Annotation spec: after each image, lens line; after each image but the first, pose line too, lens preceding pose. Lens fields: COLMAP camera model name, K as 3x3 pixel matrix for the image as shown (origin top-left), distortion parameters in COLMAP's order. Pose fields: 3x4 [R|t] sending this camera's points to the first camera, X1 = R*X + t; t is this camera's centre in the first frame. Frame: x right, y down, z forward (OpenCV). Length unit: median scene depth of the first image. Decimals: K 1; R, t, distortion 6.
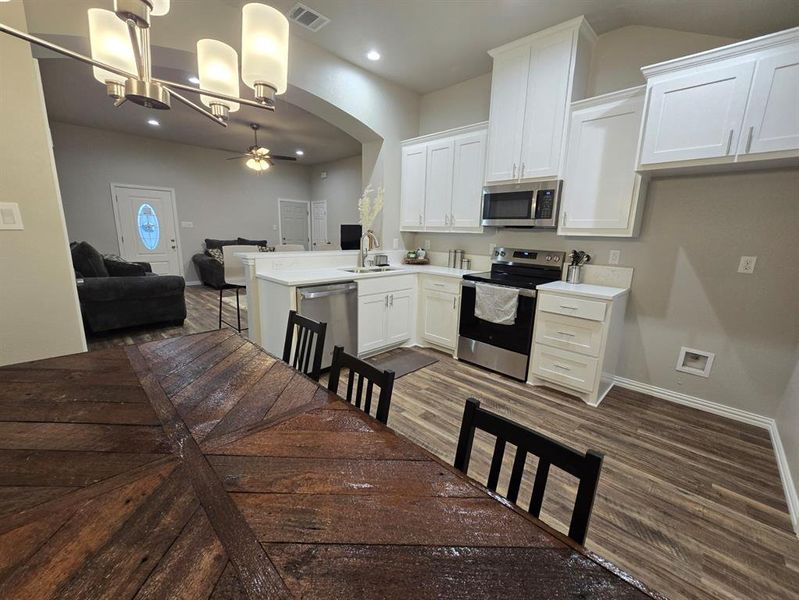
lens RADIAL K [[327.2, 0, 402.9], [0, 327.2, 298.8], [0, 0, 1]] dist [-0.002605, 0.000160]
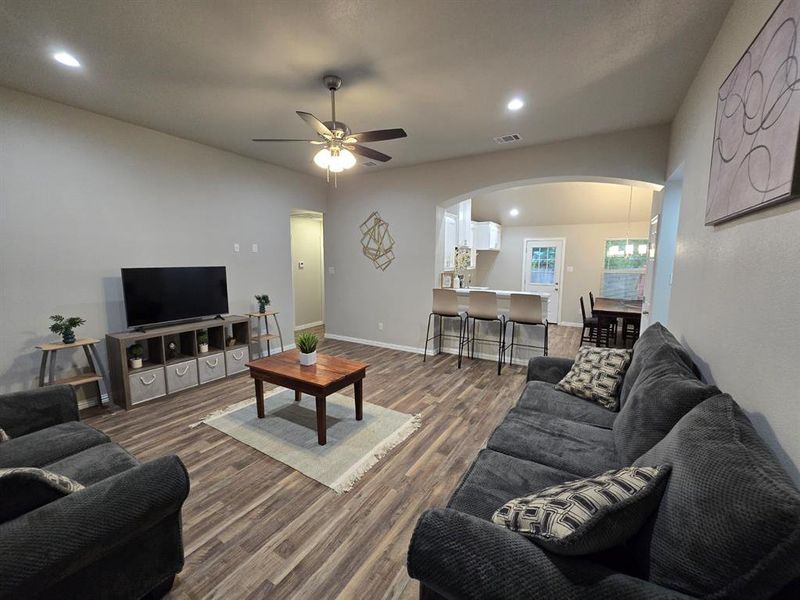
lens RADIAL K [[321.8, 0, 400.0], [0, 321.8, 300.0], [0, 0, 1]] dist [-0.001668, 0.000581]
pose [[-0.210767, -0.154538, 0.965244, -1.369393], [0.185119, 0.963248, 0.194640, -0.406550], [-0.959848, 0.219709, -0.174413, 1.476025]]
